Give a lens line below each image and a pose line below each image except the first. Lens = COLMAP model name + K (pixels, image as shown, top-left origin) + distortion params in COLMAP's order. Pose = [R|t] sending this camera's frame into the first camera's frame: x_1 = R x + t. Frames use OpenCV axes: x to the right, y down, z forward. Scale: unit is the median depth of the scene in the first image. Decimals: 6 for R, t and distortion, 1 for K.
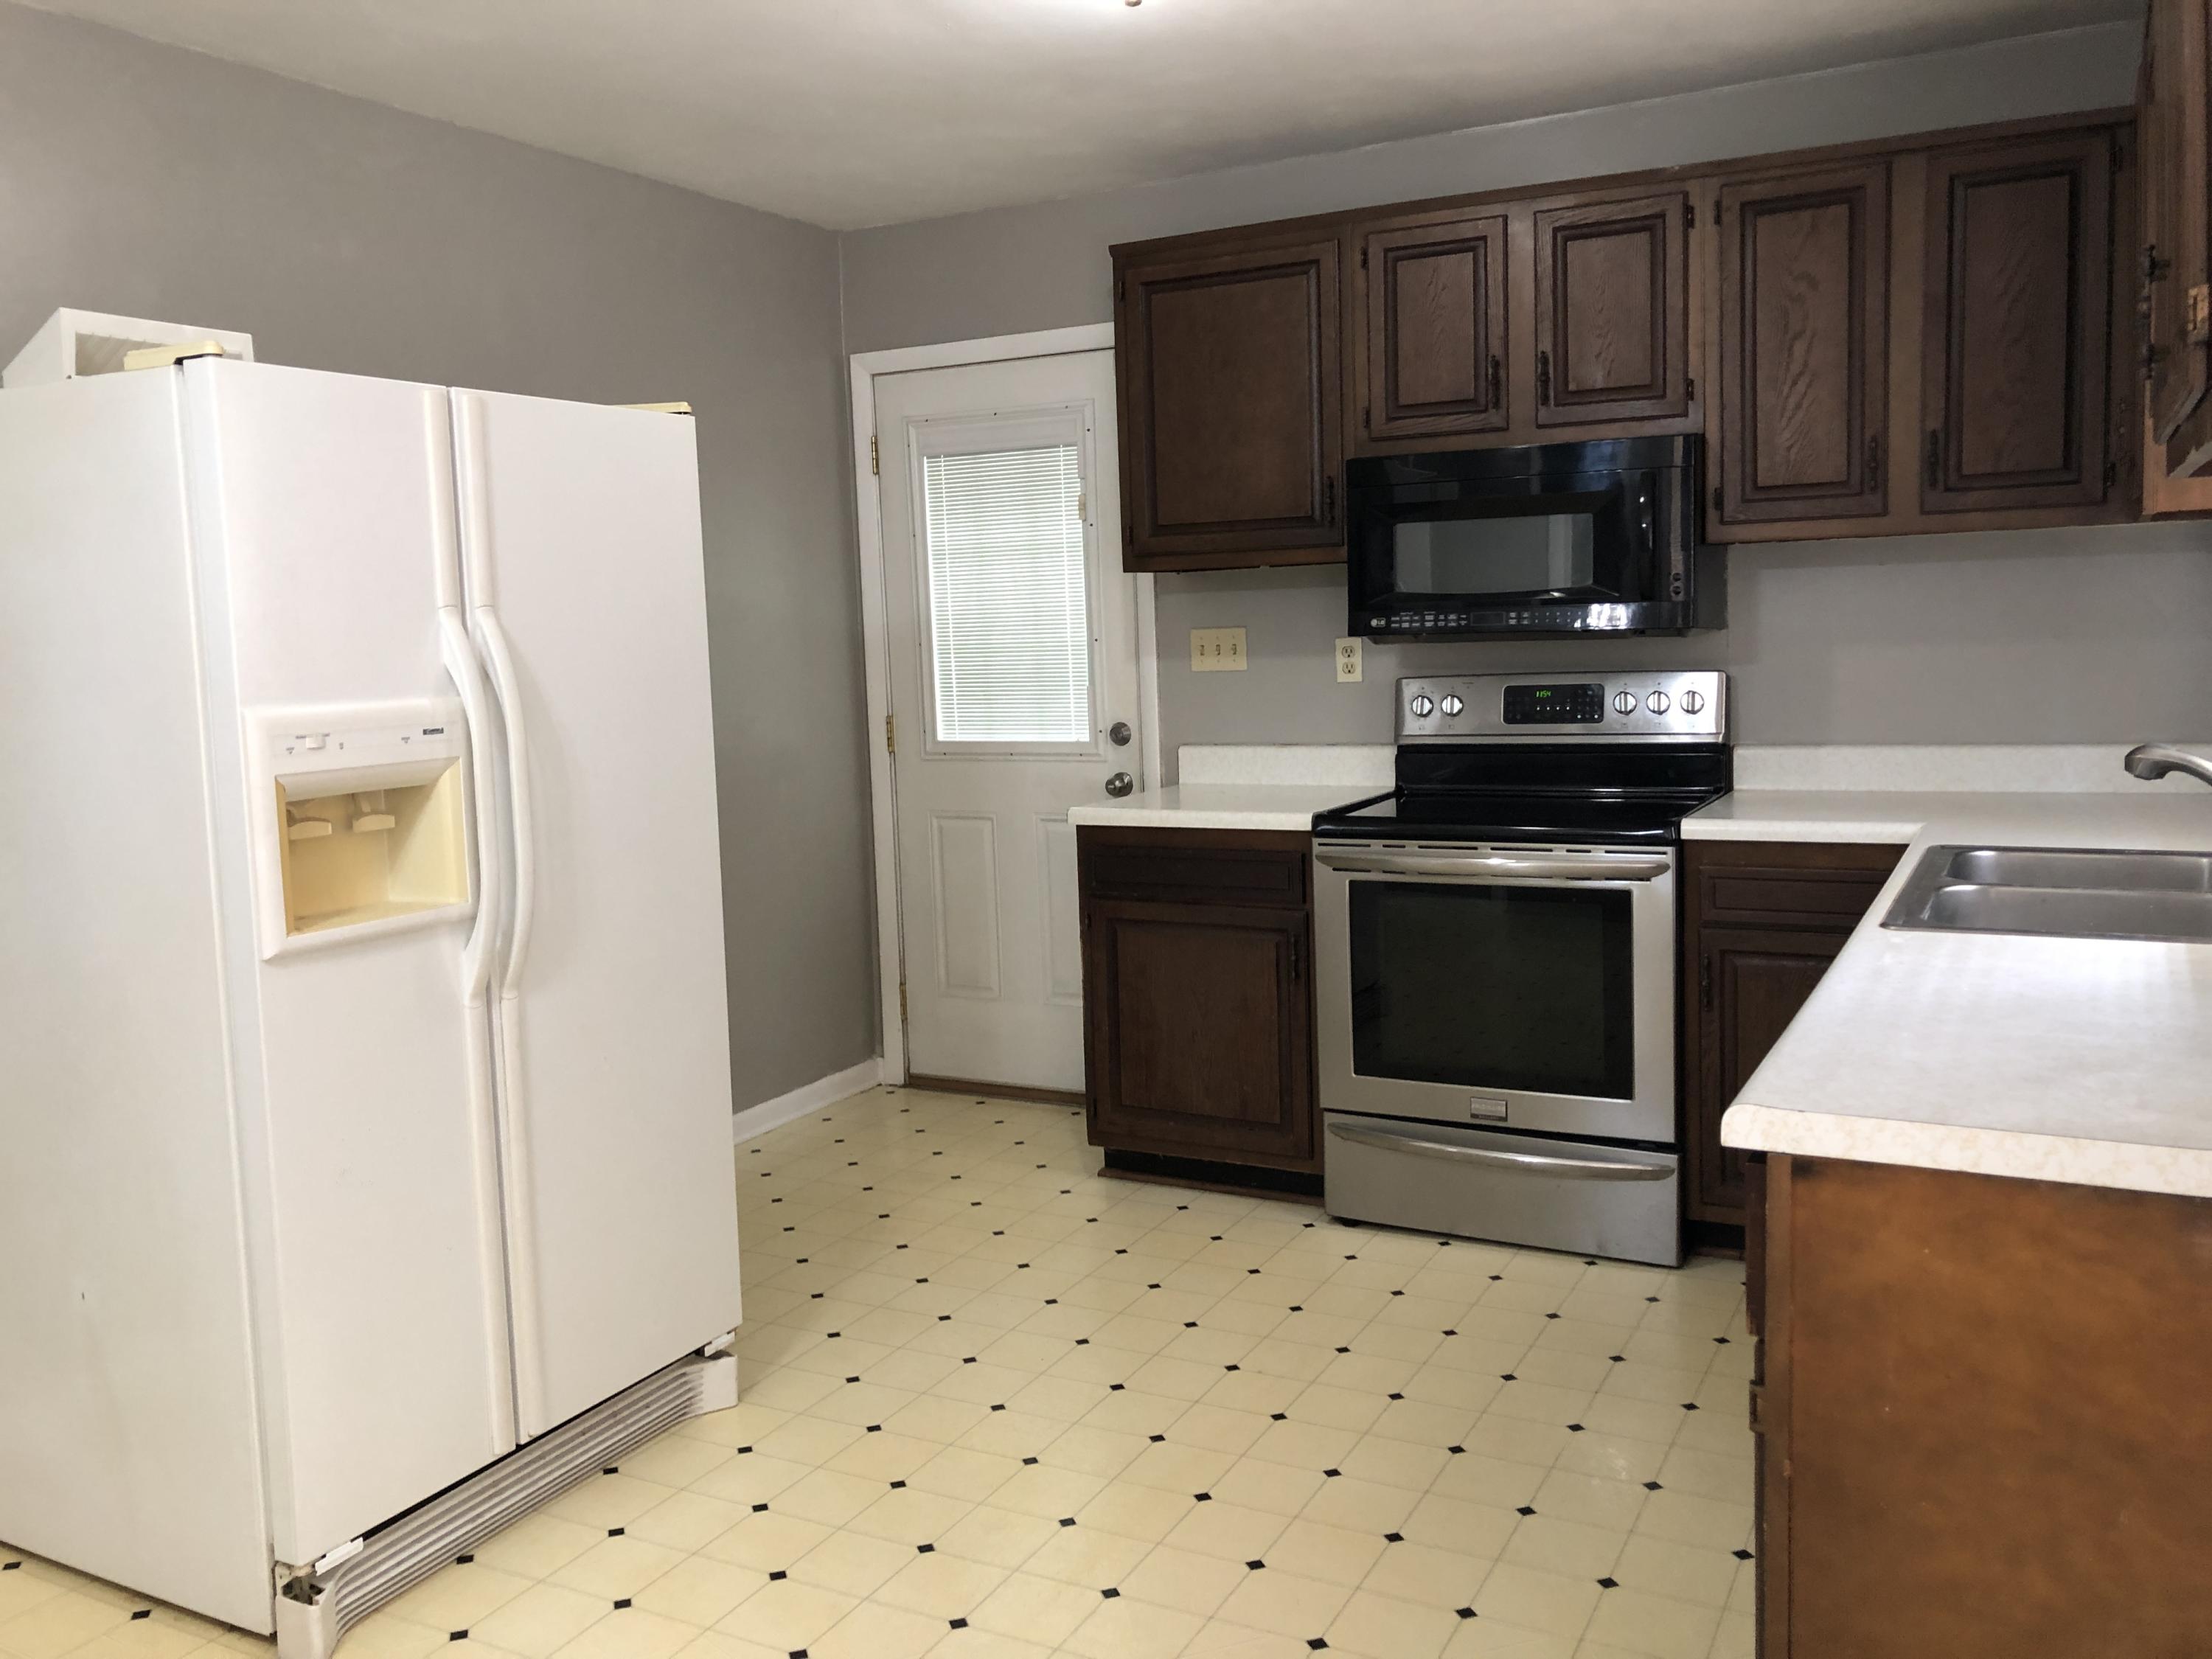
lens RADIAL K [[1837.2, 0, 1074.1], [0, 1837.2, 793.1], [0, 0, 1]] dist [0.035363, -0.038036]
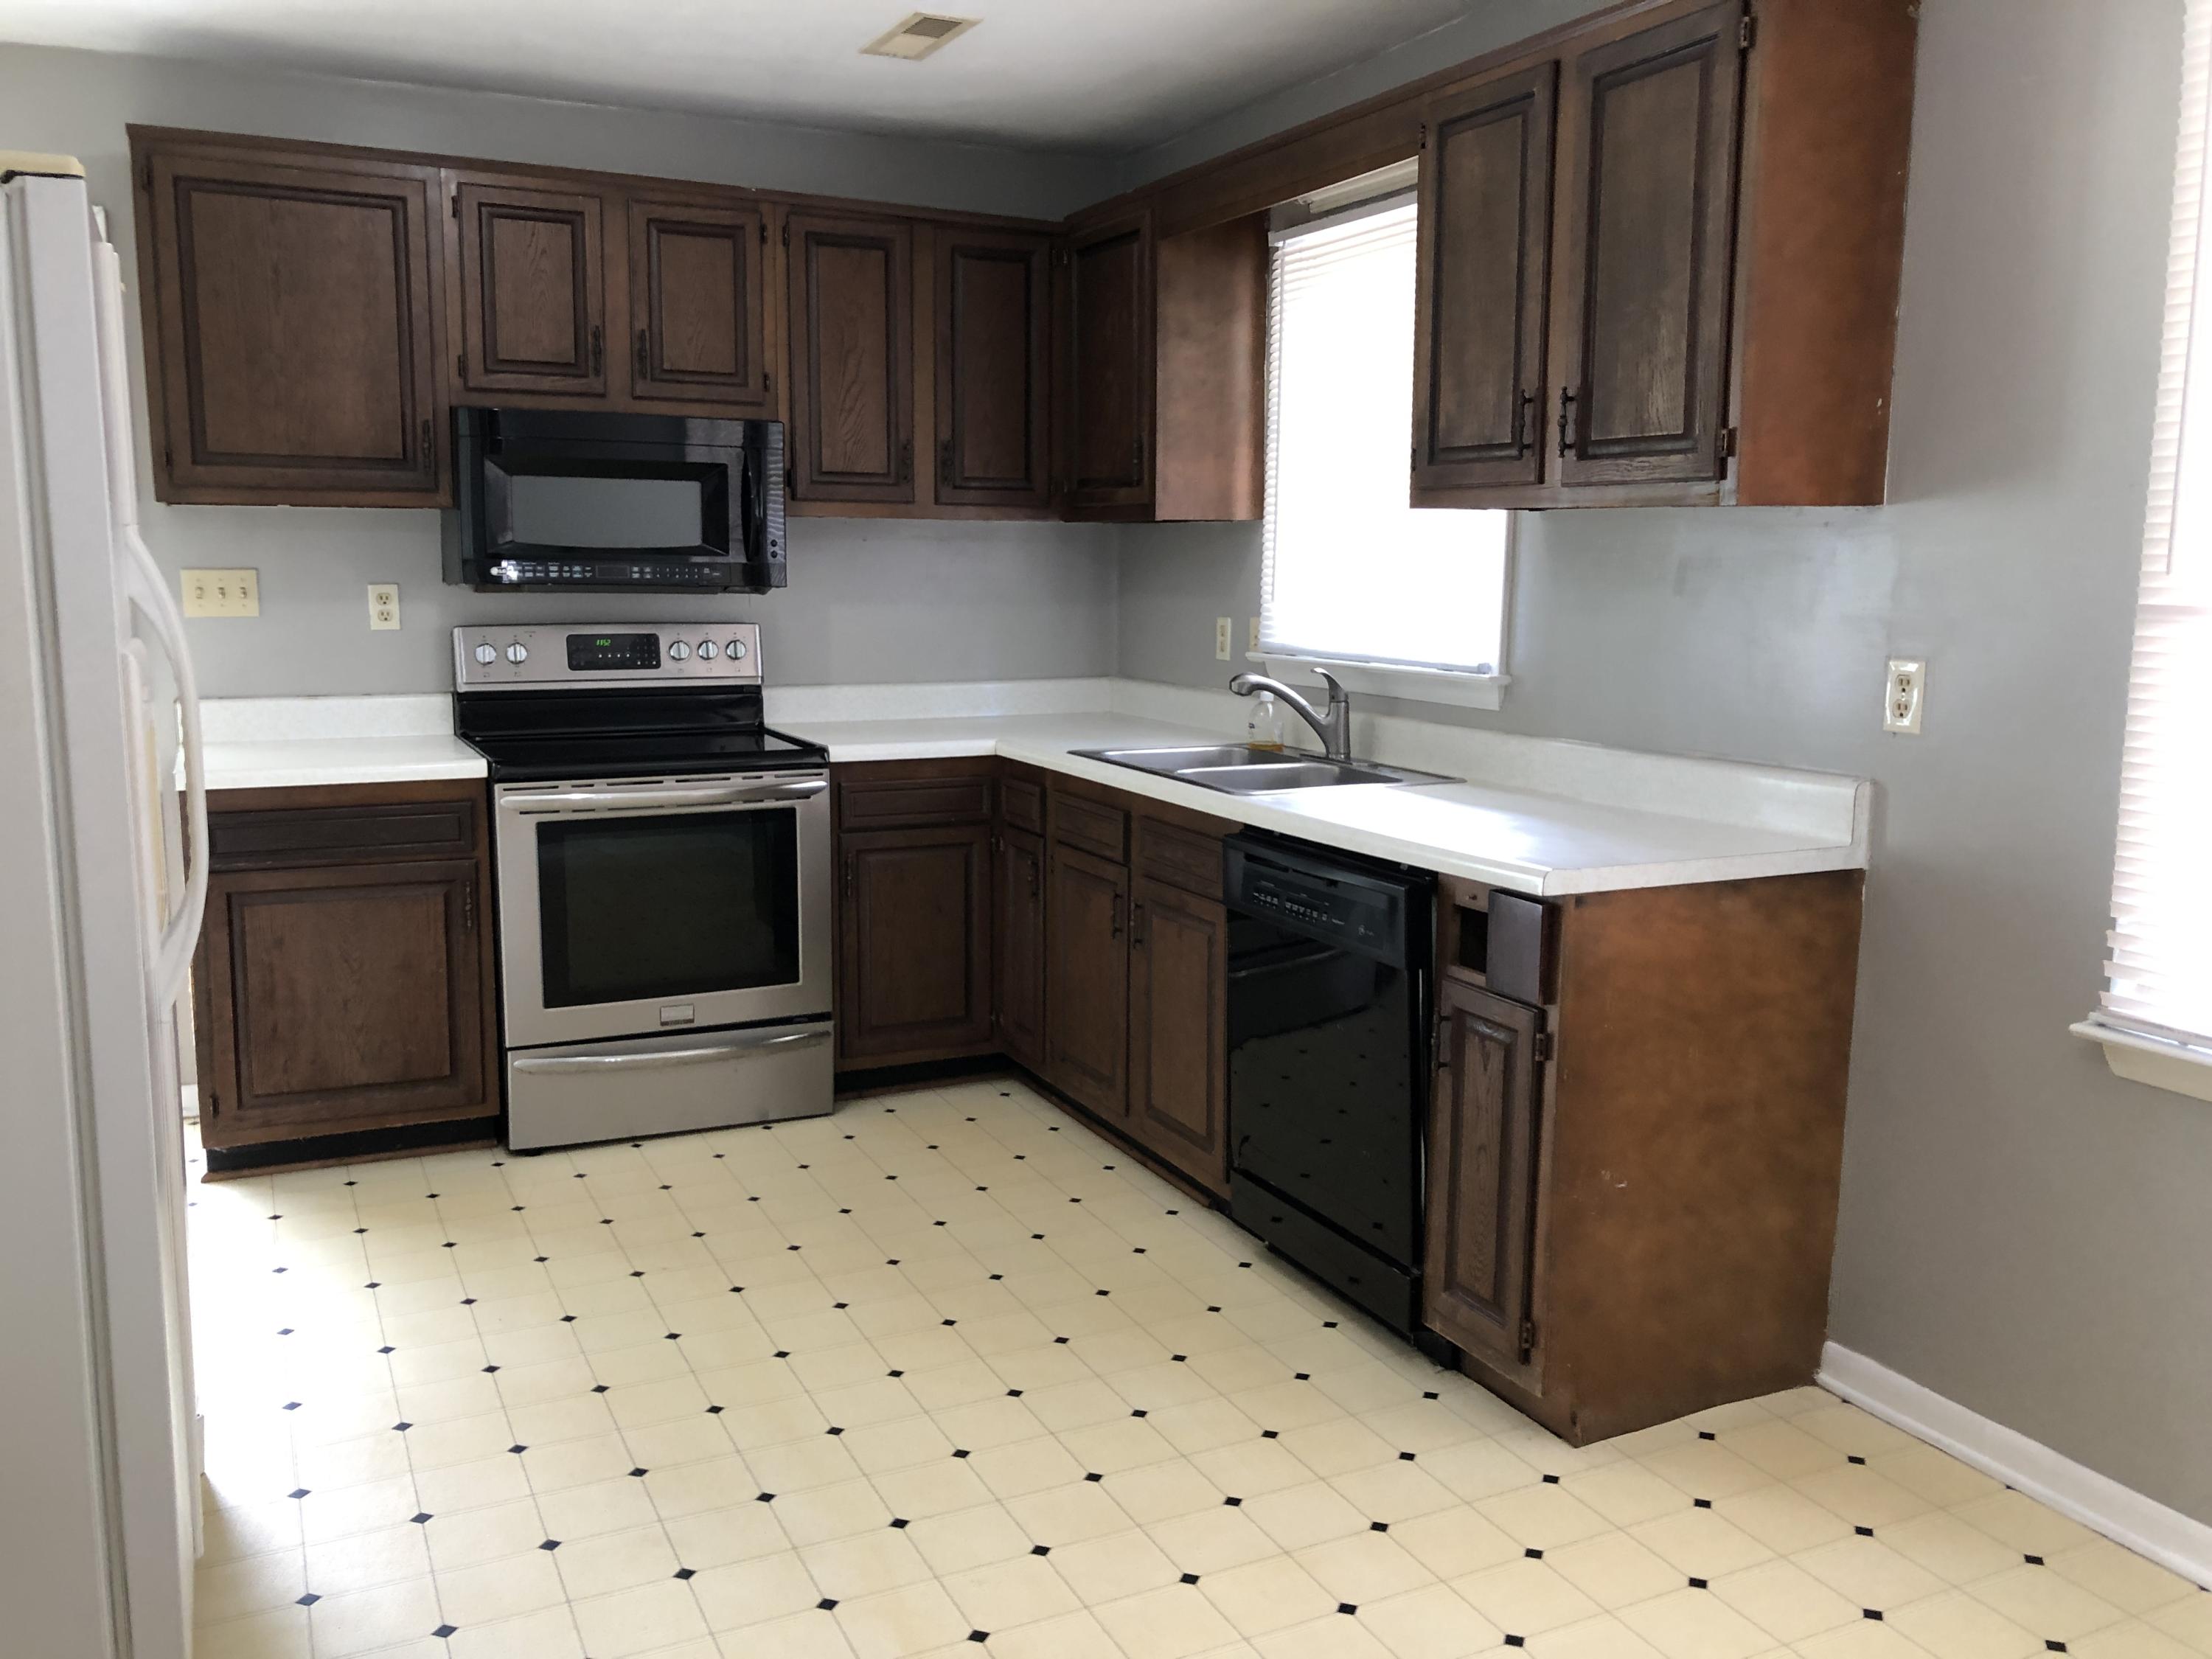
lens RADIAL K [[1837.2, 0, 1110.5], [0, 1837.2, 828.4], [0, 0, 1]] dist [0.035363, -0.038036]
pose [[0.576372, -0.079870, 0.813275, -0.496740], [0.047592, 0.996804, 0.064165, -0.000067], [-0.815801, 0.001723, 0.578331, 0.134342]]
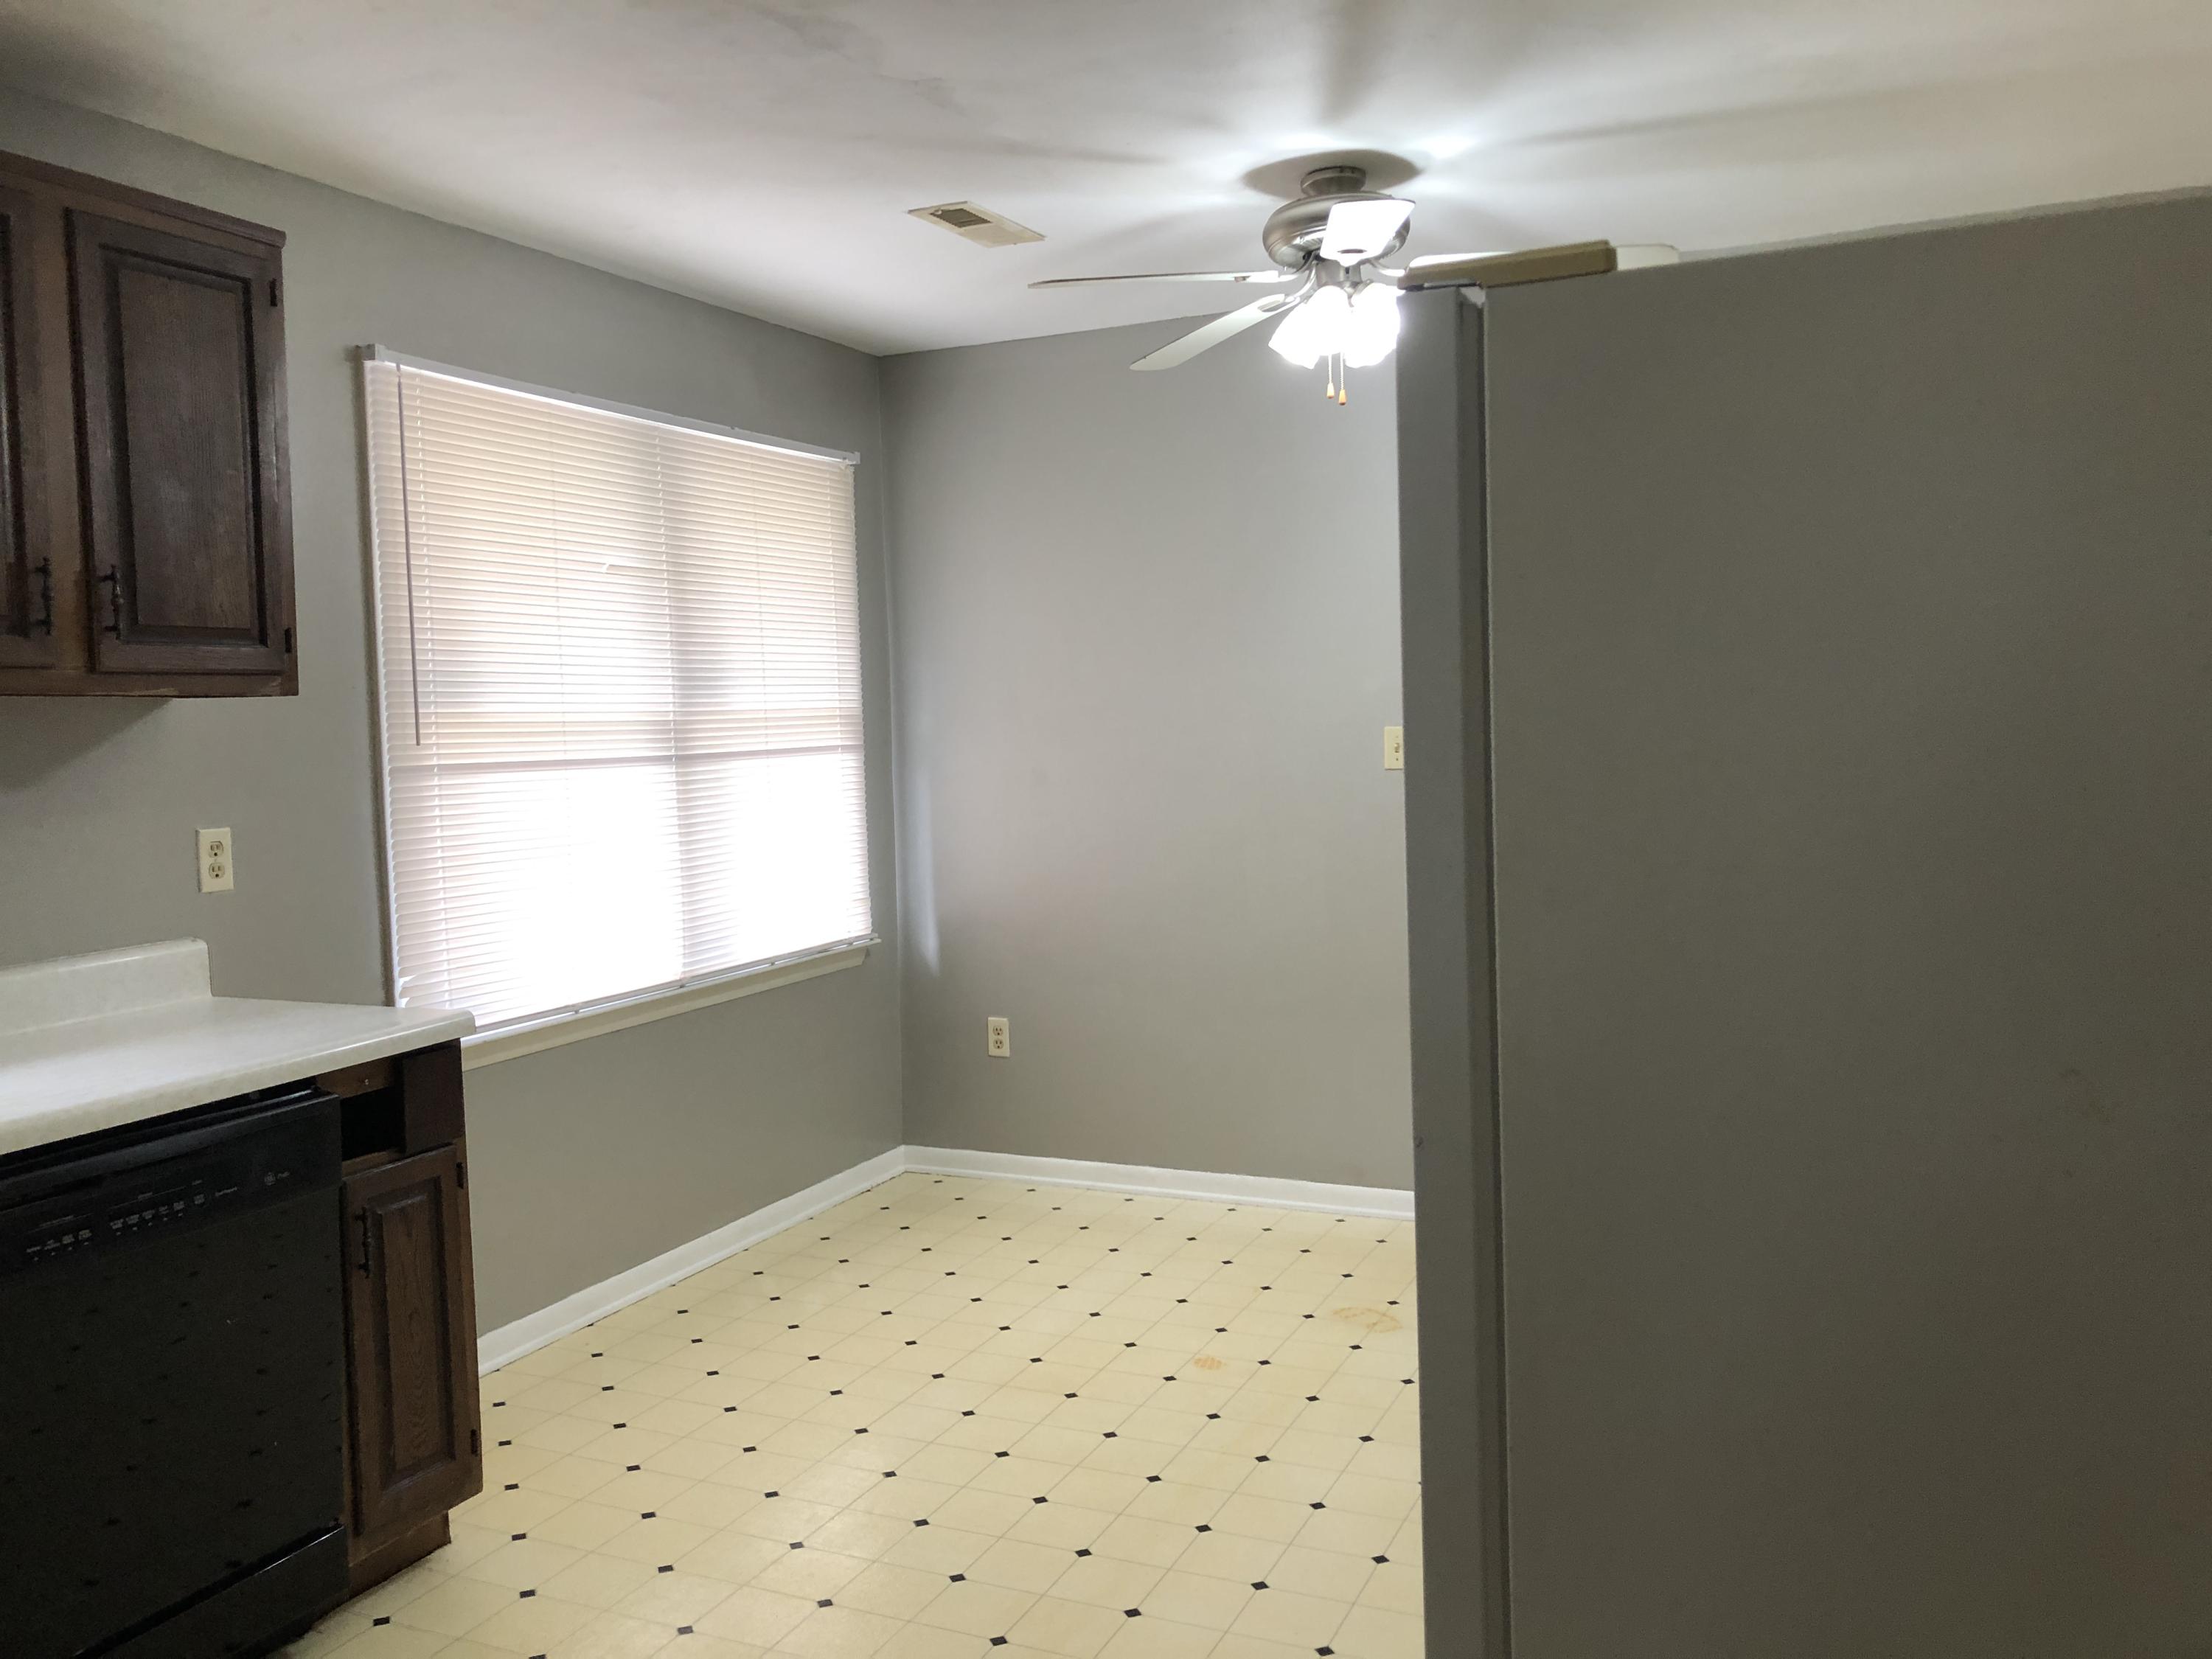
lens RADIAL K [[1837.2, 0, 1107.9], [0, 1837.2, 832.1], [0, 0, 1]] dist [0.035363, -0.038036]
pose [[-0.996018, 0.059619, -0.066284, 0.106629], [0.048122, 0.985415, 0.163220, -0.171620], [0.075049, 0.159381, -0.984360, 1.587696]]
